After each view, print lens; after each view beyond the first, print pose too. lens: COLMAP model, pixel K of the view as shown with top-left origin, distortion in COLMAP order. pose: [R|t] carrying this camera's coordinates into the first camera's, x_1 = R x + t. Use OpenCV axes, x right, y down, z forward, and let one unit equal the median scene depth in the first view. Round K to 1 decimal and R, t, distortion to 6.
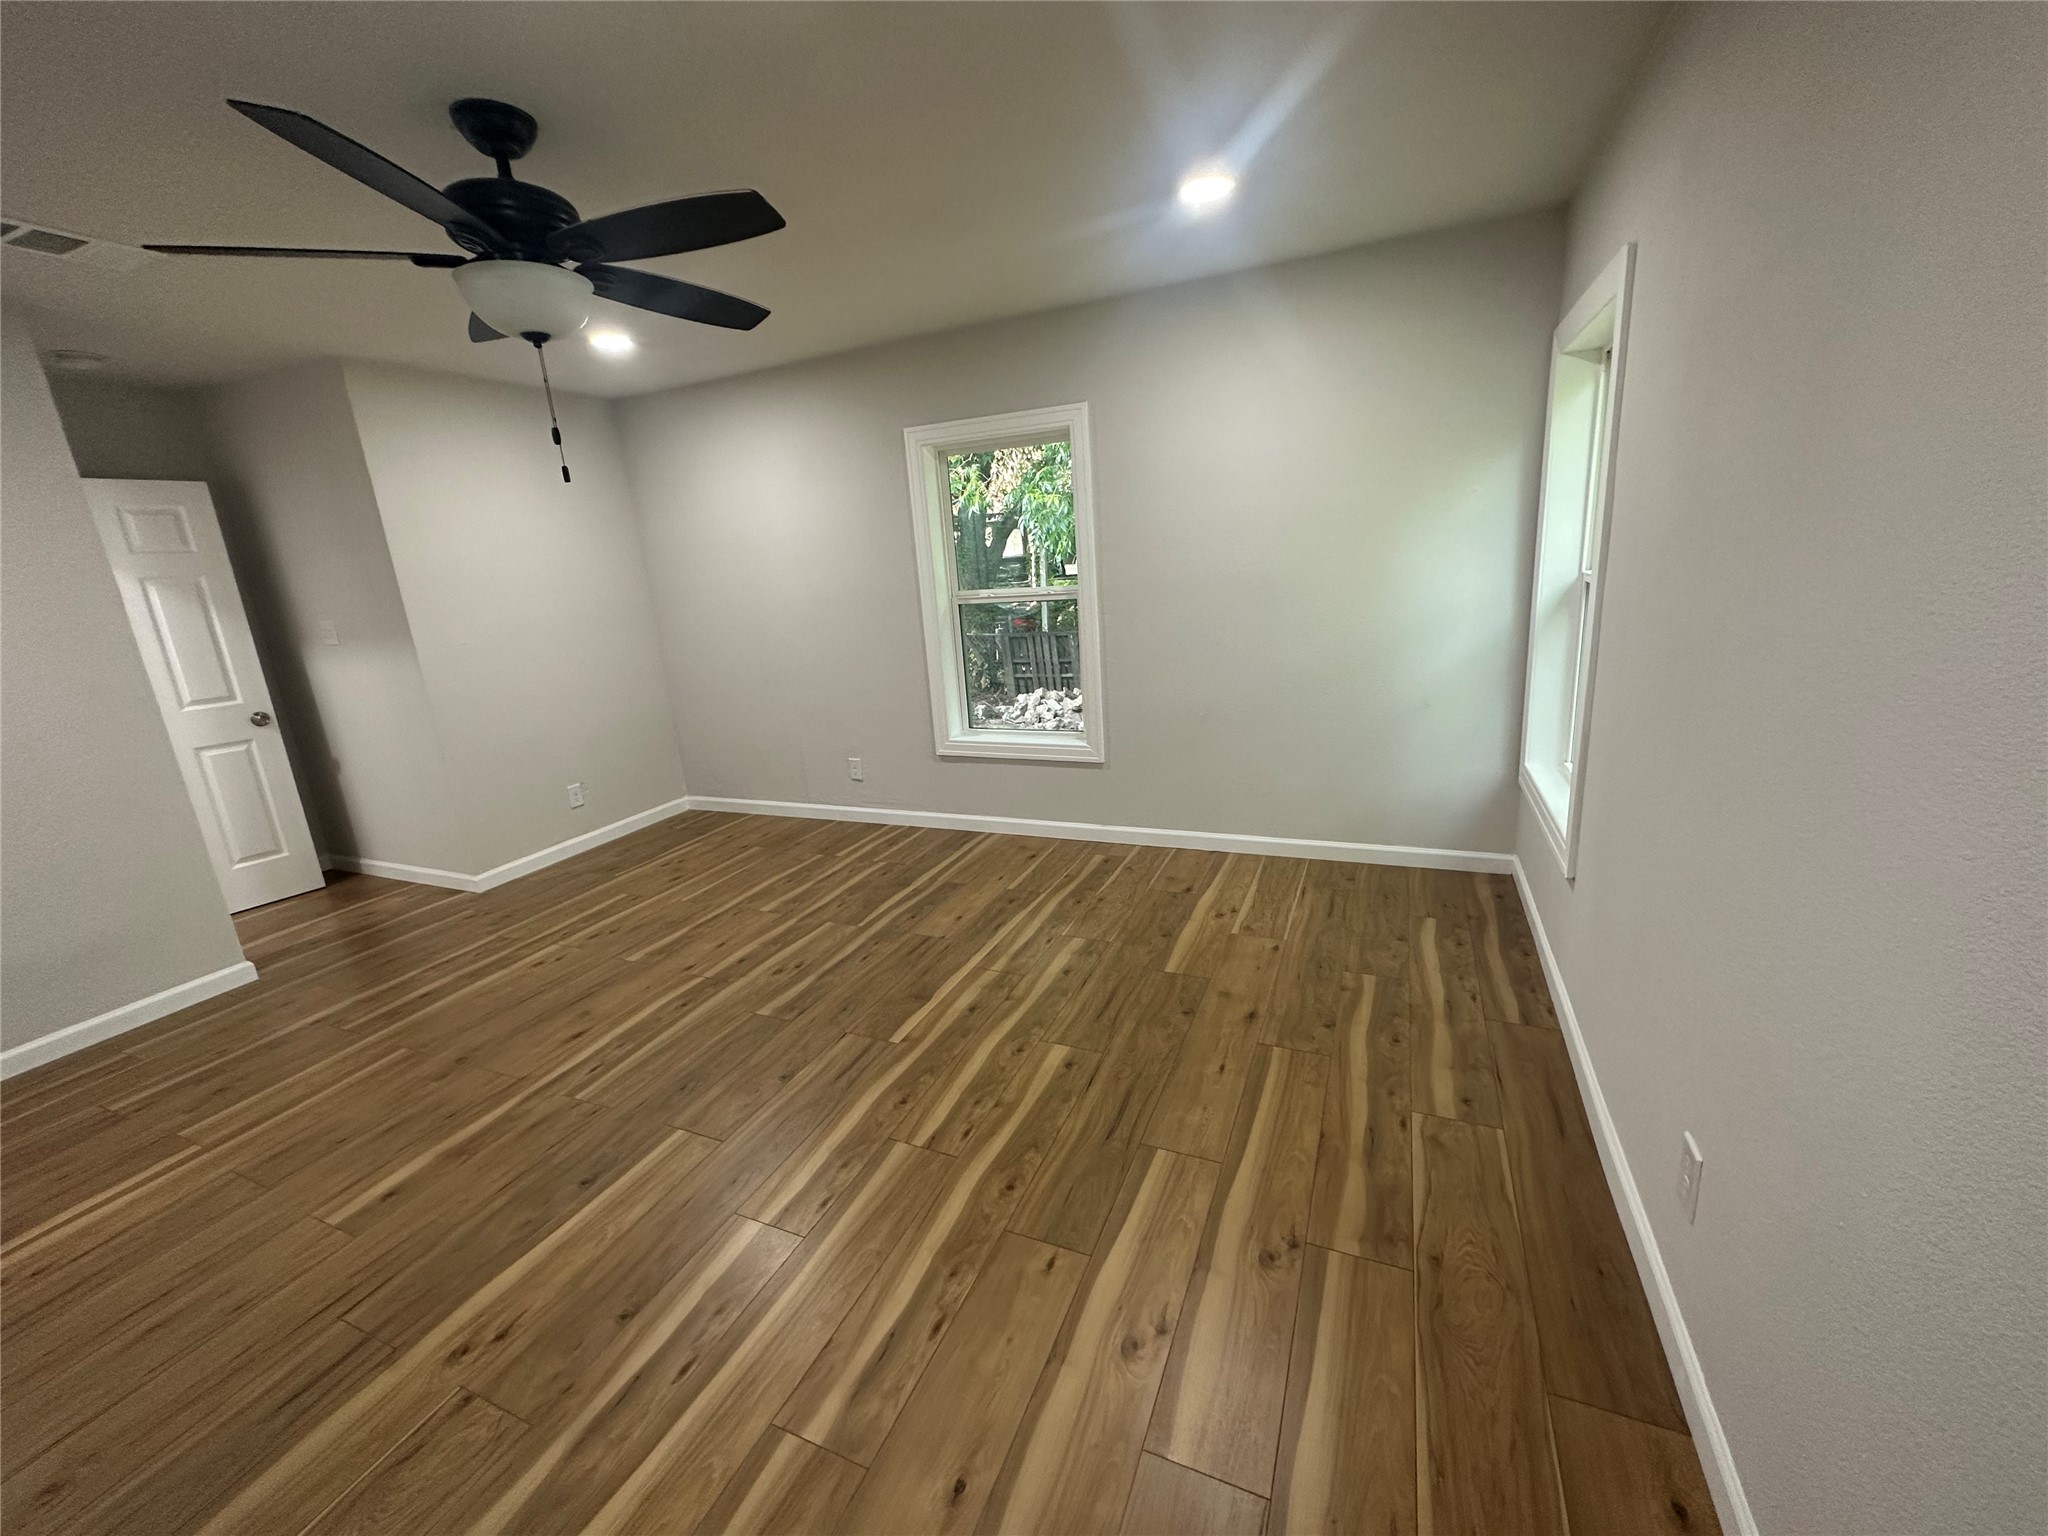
lens RADIAL K [[815.4, 0, 1025.0], [0, 815.4, 761.7], [0, 0, 1]] dist [-0.002781, -0.000440]
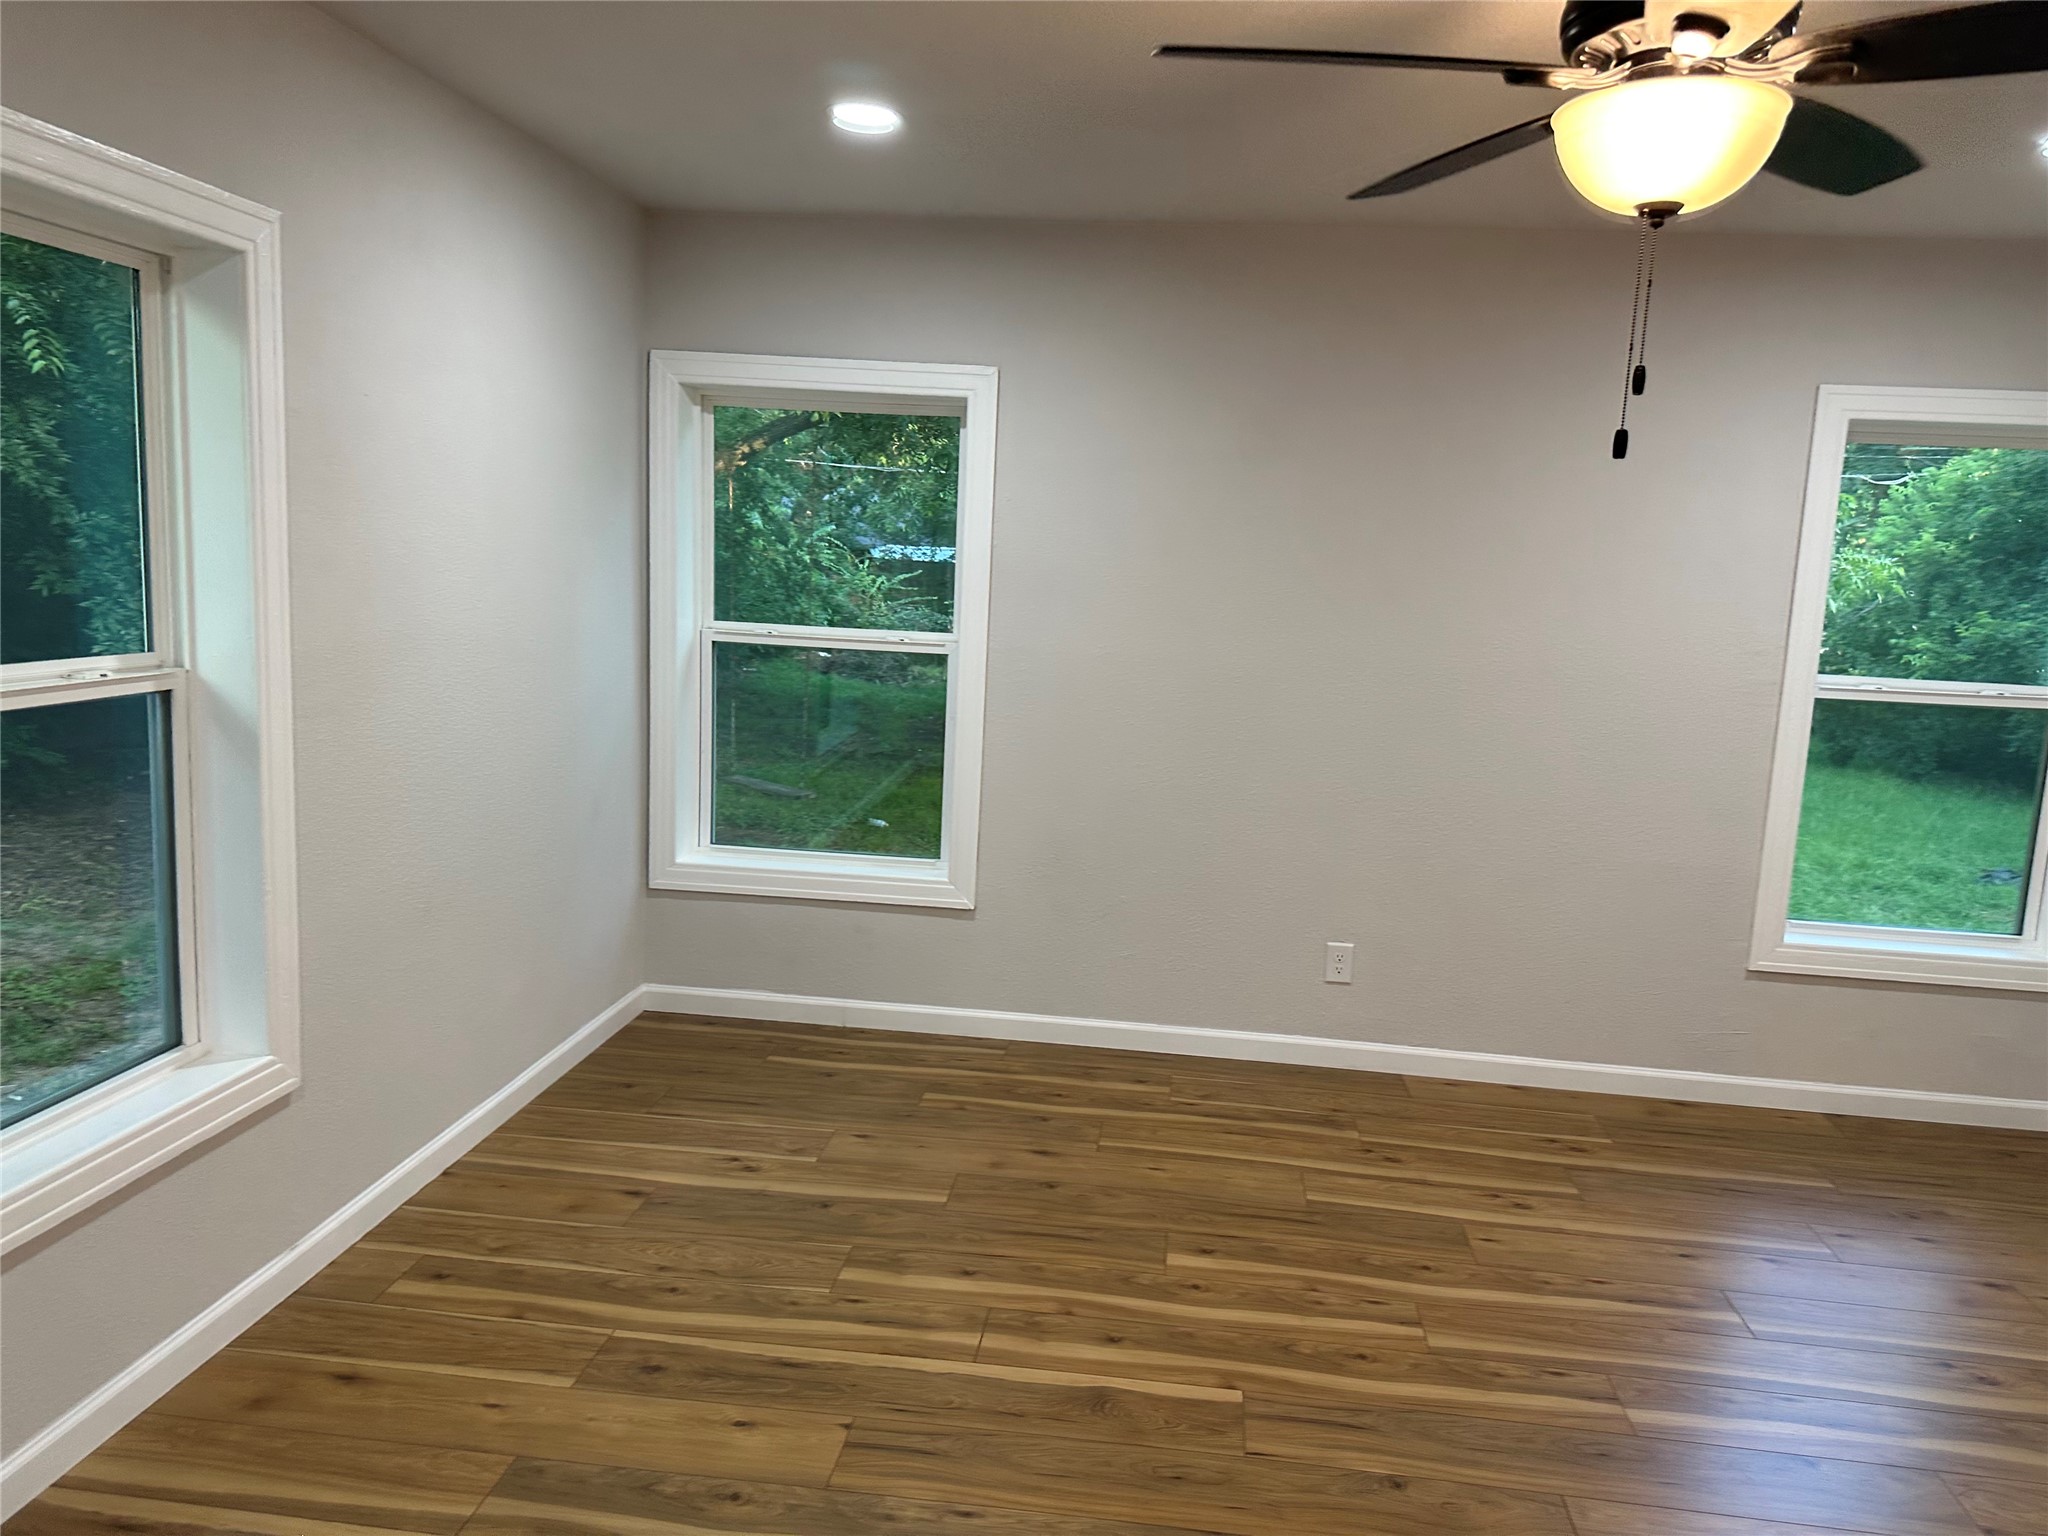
lens RADIAL K [[1428.5, 0, 1032.7], [0, 1428.5, 767.0], [0, 0, 1]] dist [0.068887, -0.080086]
pose [[-0.298014, -0.085311, 0.950742, -0.970060], [0.207343, 0.966433, 0.151712, -0.263214], [-0.931771, 0.242342, -0.270322, 1.182381]]
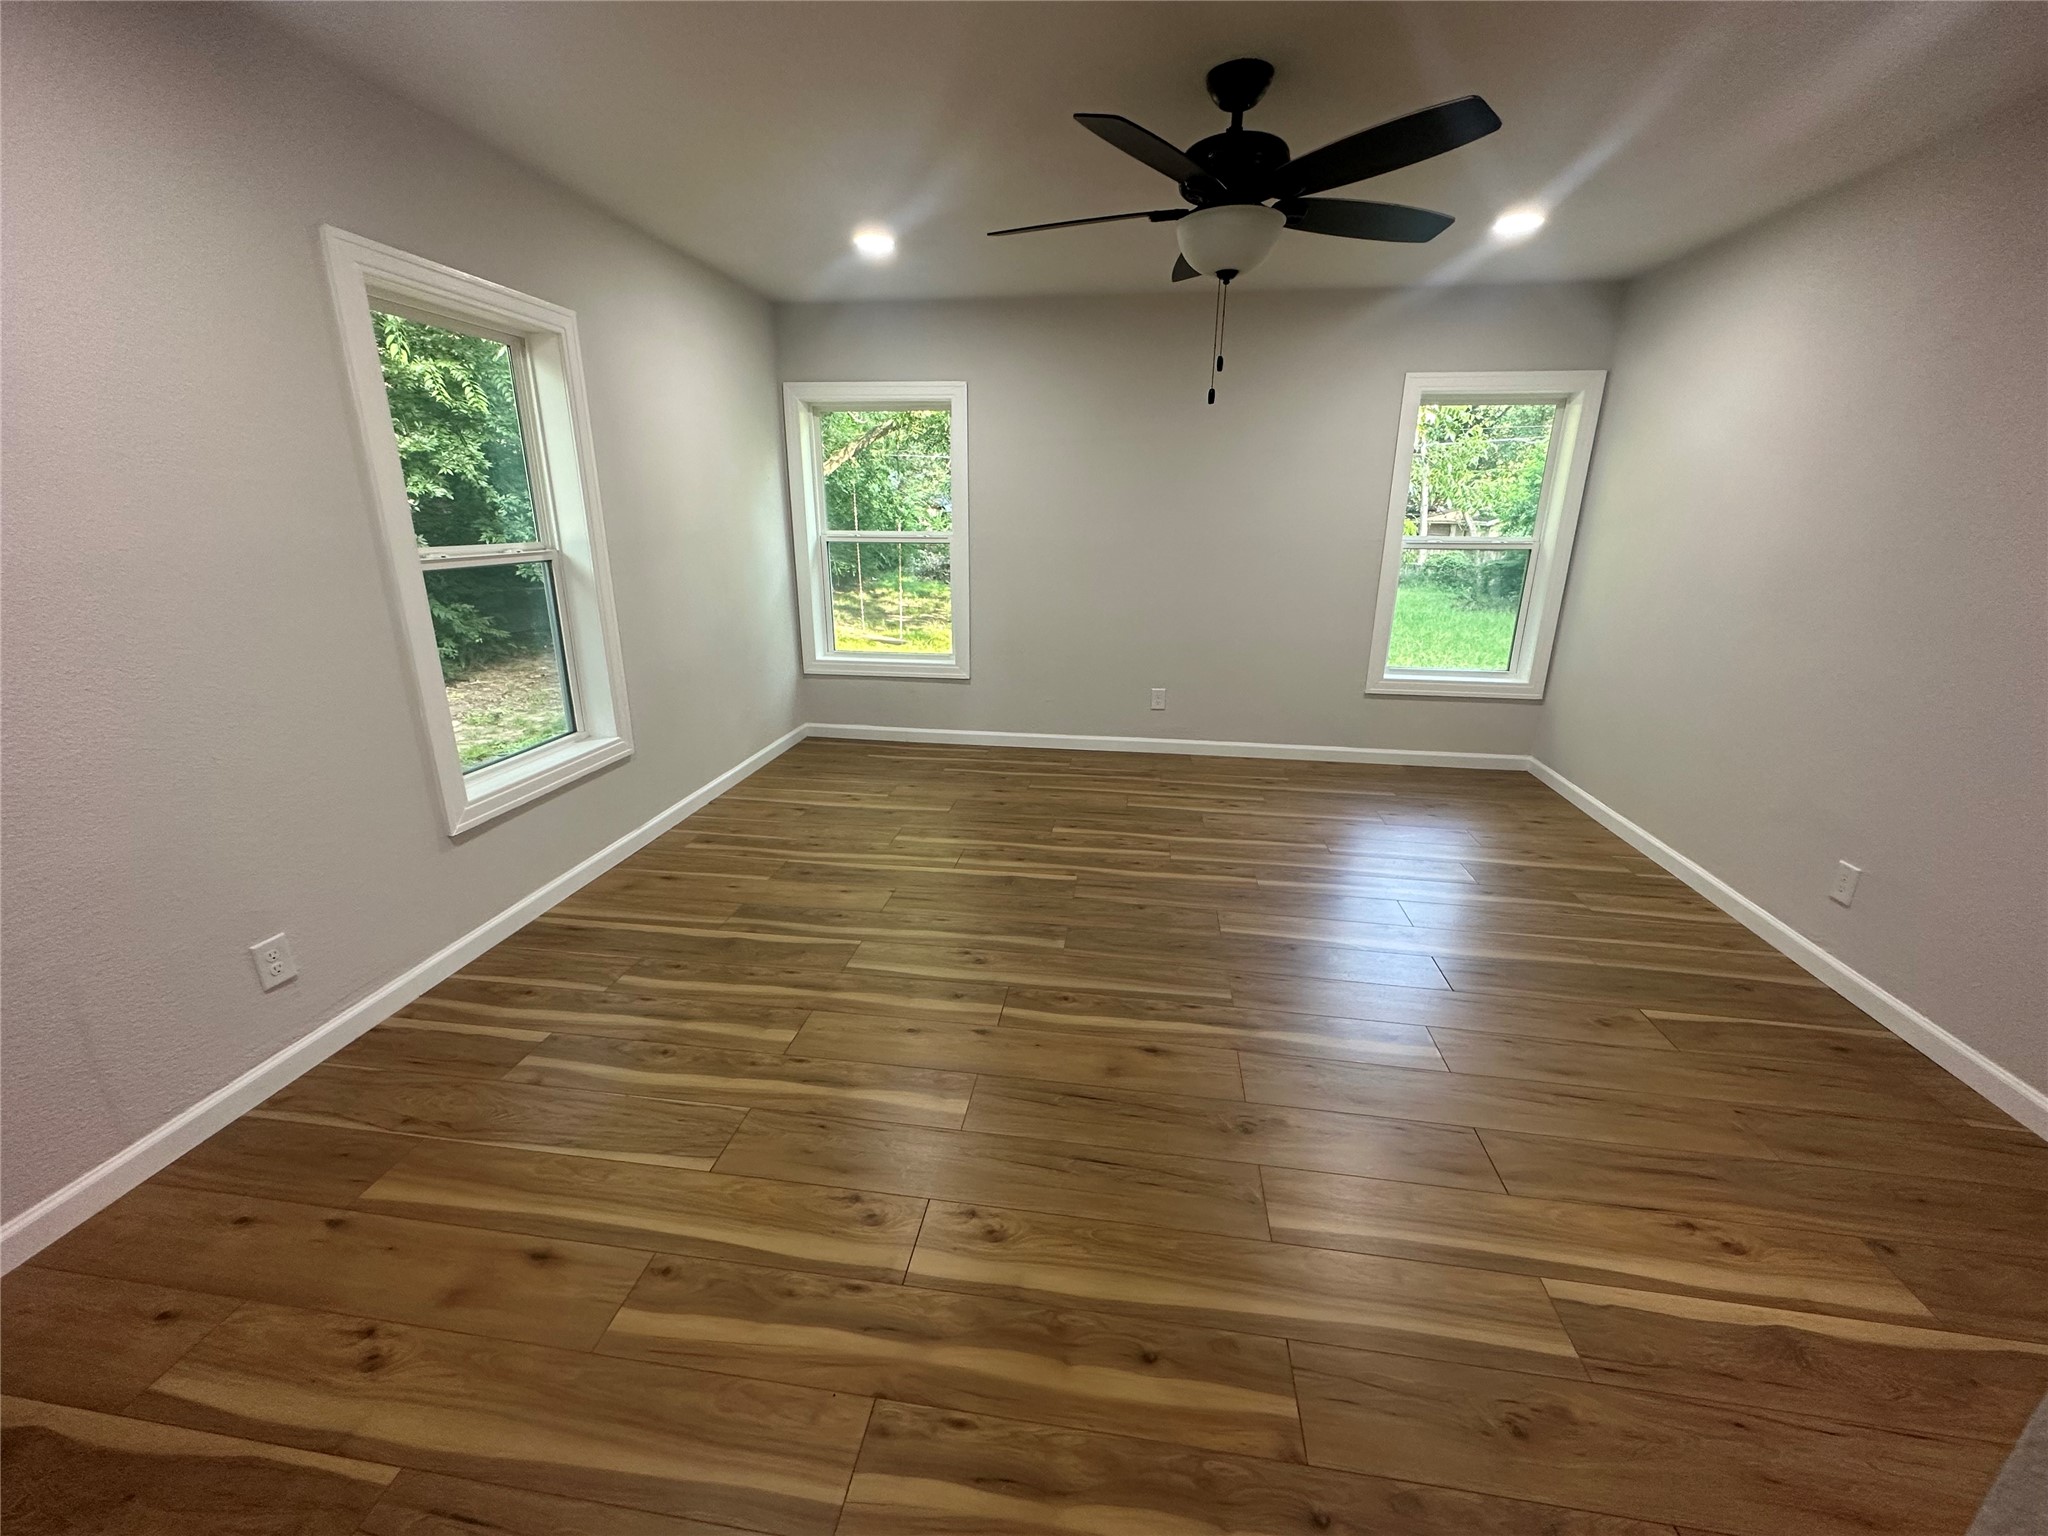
lens RADIAL K [[815.4, 0, 1025.0], [0, 815.4, 761.7], [0, 0, 1]] dist [-0.002781, -0.000440]
pose [[-0.271797, -0.220717, 0.936702, -1.168682], [0.245211, 0.925333, 0.289189, -0.194872], [-0.930590, 0.308291, -0.197381, 1.142688]]
